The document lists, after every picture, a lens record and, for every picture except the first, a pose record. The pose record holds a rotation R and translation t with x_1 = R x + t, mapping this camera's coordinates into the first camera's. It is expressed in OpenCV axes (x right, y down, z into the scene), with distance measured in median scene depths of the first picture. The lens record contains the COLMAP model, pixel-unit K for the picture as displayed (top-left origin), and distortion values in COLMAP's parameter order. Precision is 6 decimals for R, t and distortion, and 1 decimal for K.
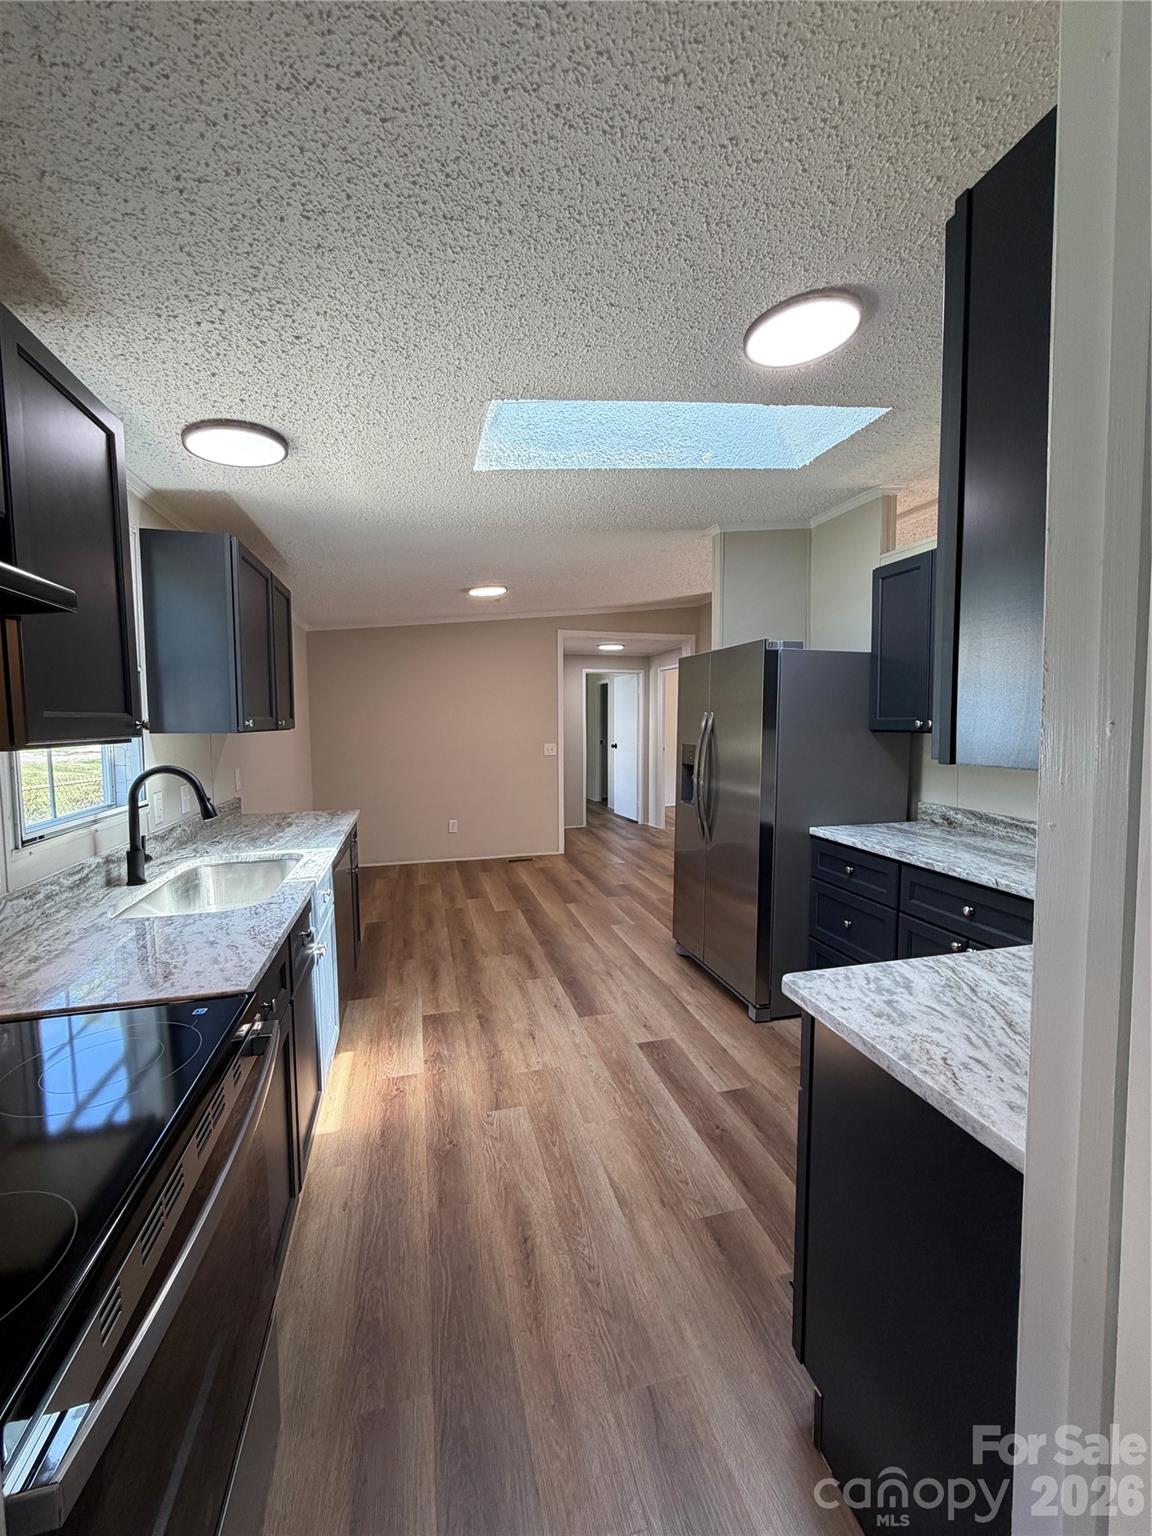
lens RADIAL K [[611.3, 0, 574.7], [0, 611.3, 763.6], [0, 0, 1]] dist [-0.000225, 0.000375]
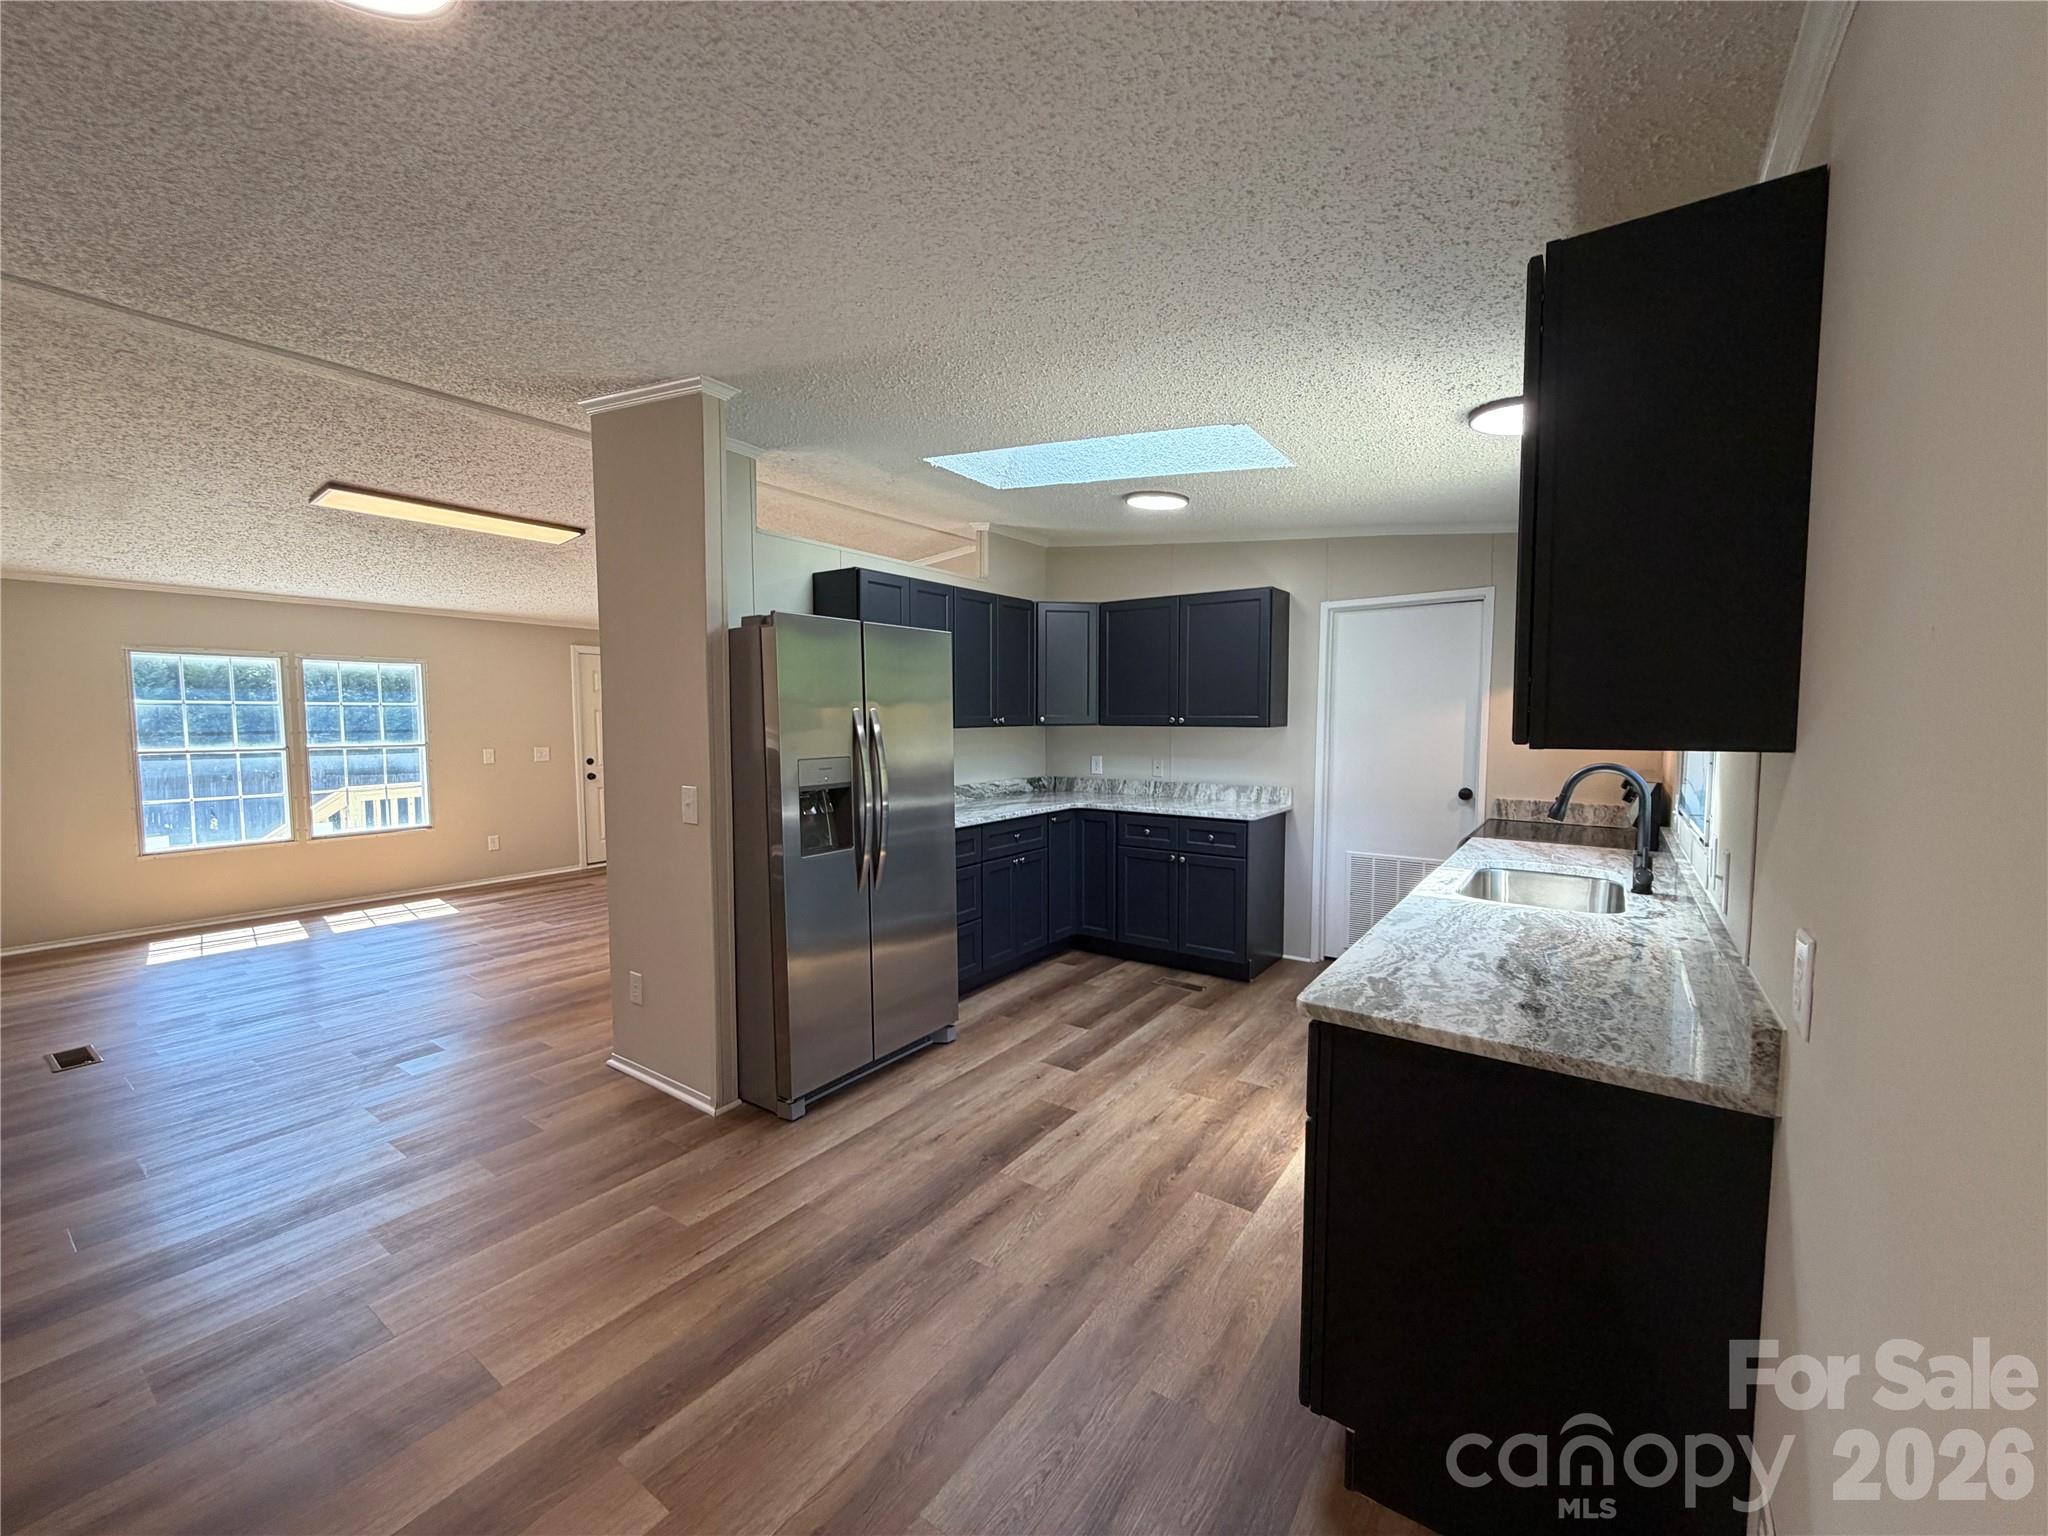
lens RADIAL K [[815.1, 0, 1017.6], [0, 815.1, 770.5], [0, 0, 1]] dist [-0.000225, 0.000375]
pose [[-0.639185, -0.046108, 0.767670, -0.803028], [0.061430, 0.991951, 0.110727, -0.136943], [-0.766596, 0.117933, -0.631207, 1.888982]]
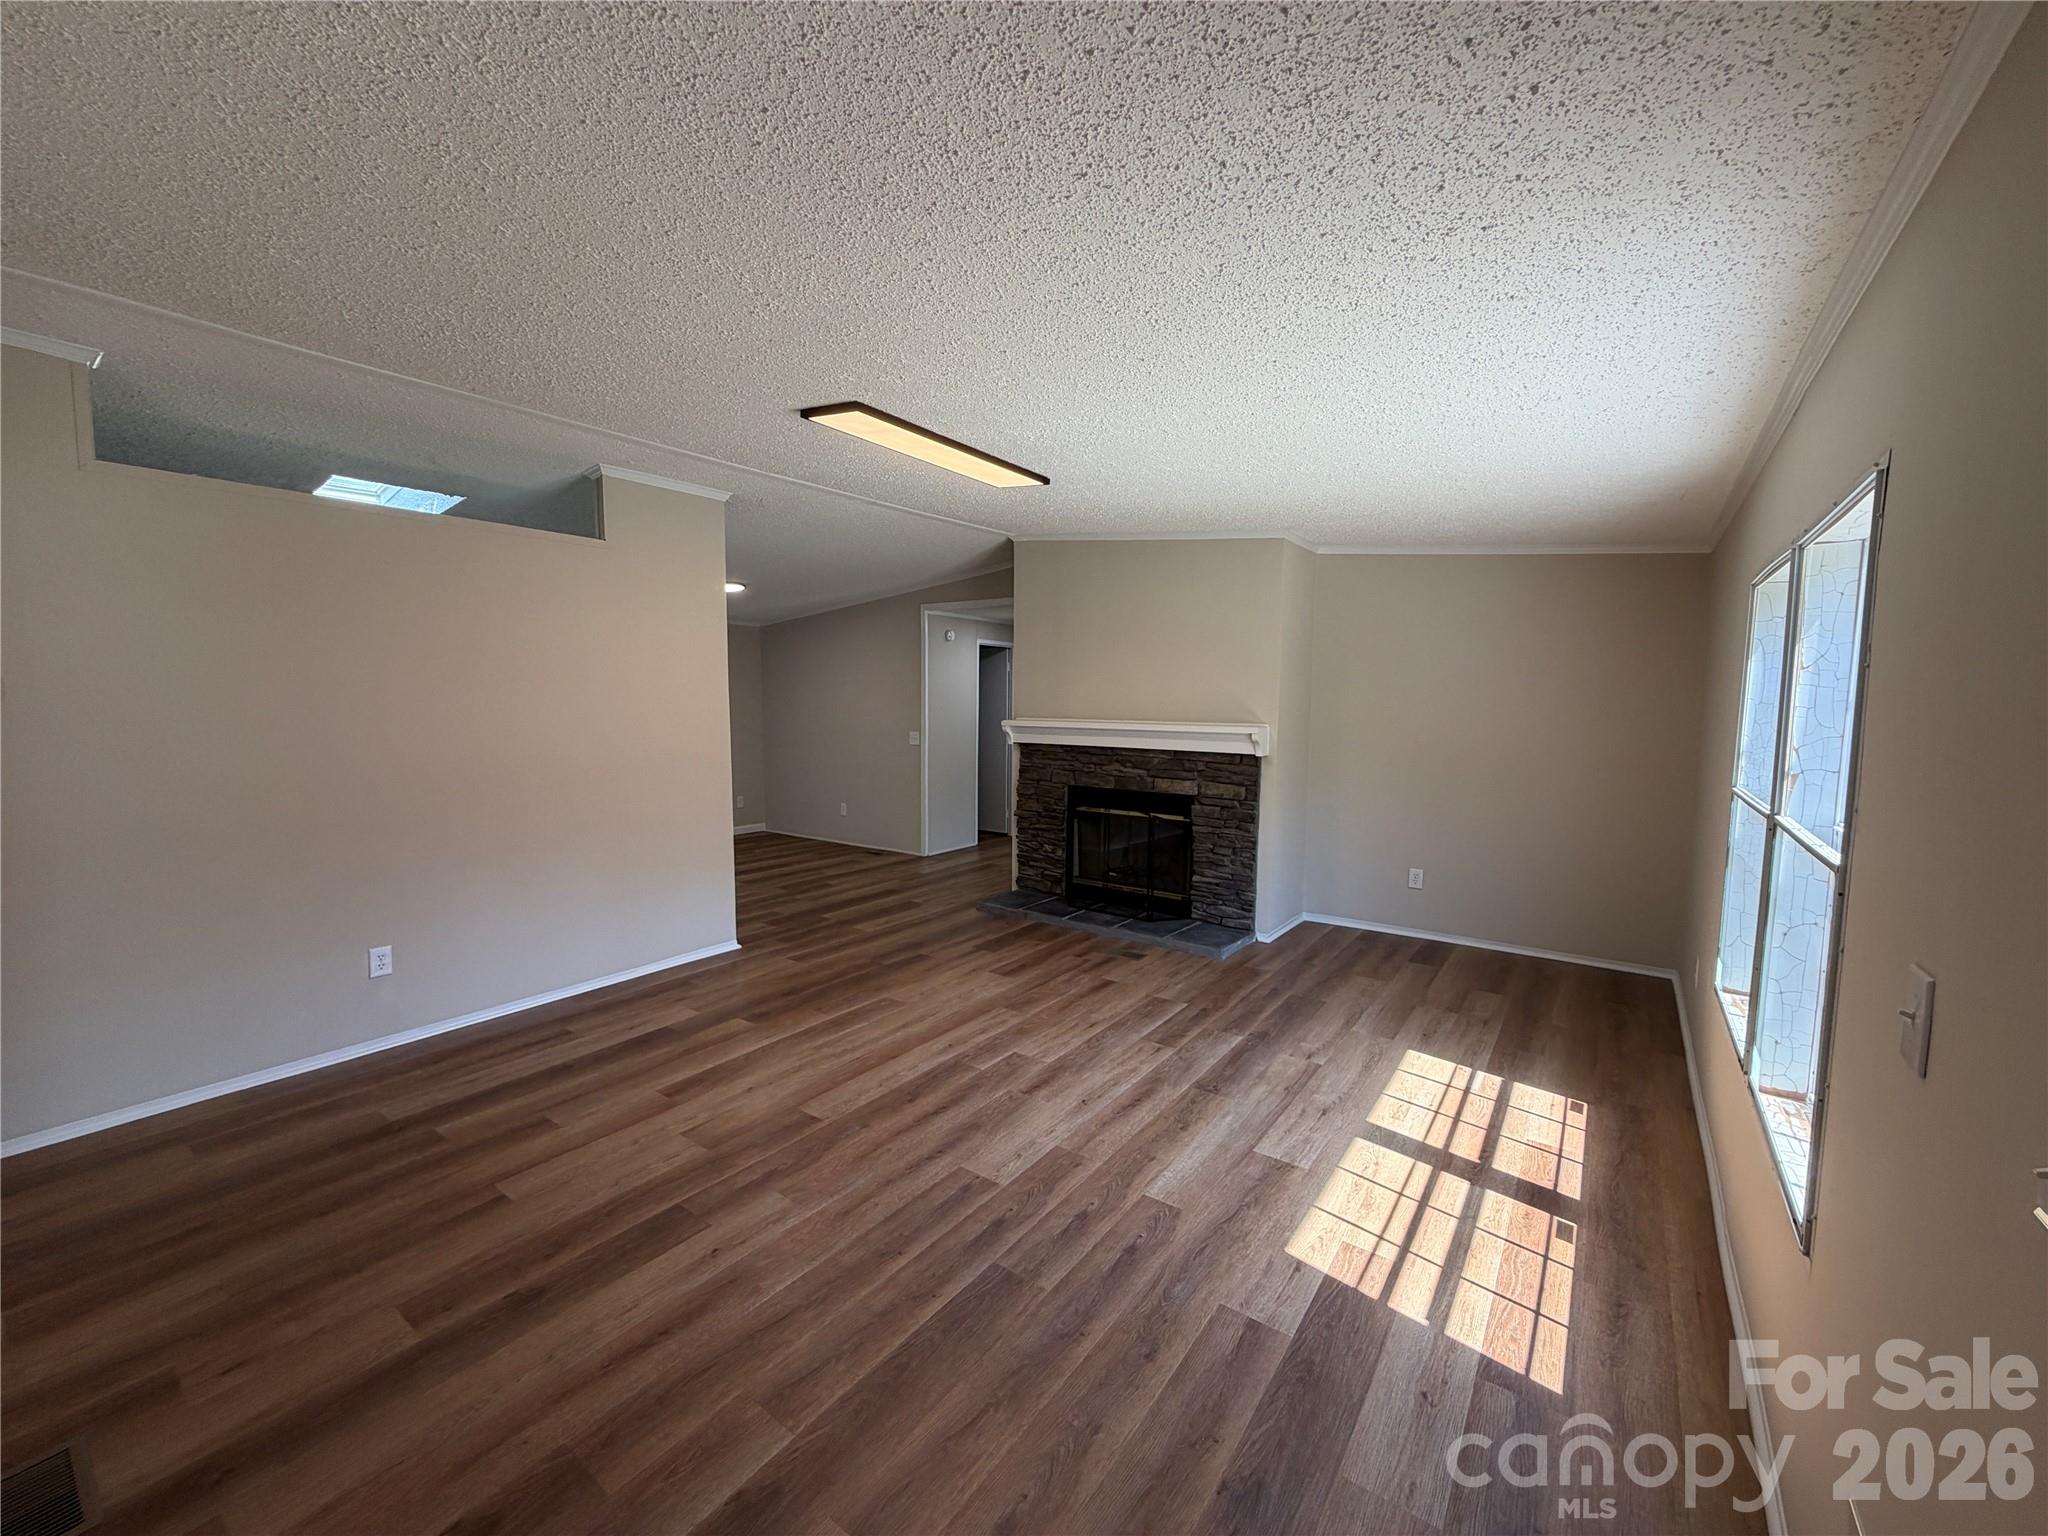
lens RADIAL K [[815.1, 0, 1015.2], [0, 815.1, 765.9], [0, 0, 1]] dist [-0.000225, 0.000375]
pose [[0.626722, 0.071082, -0.775994, 2.497785], [-0.063807, 0.997168, 0.039810, -0.103014], [0.776626, 0.024564, 0.629483, 0.897793]]
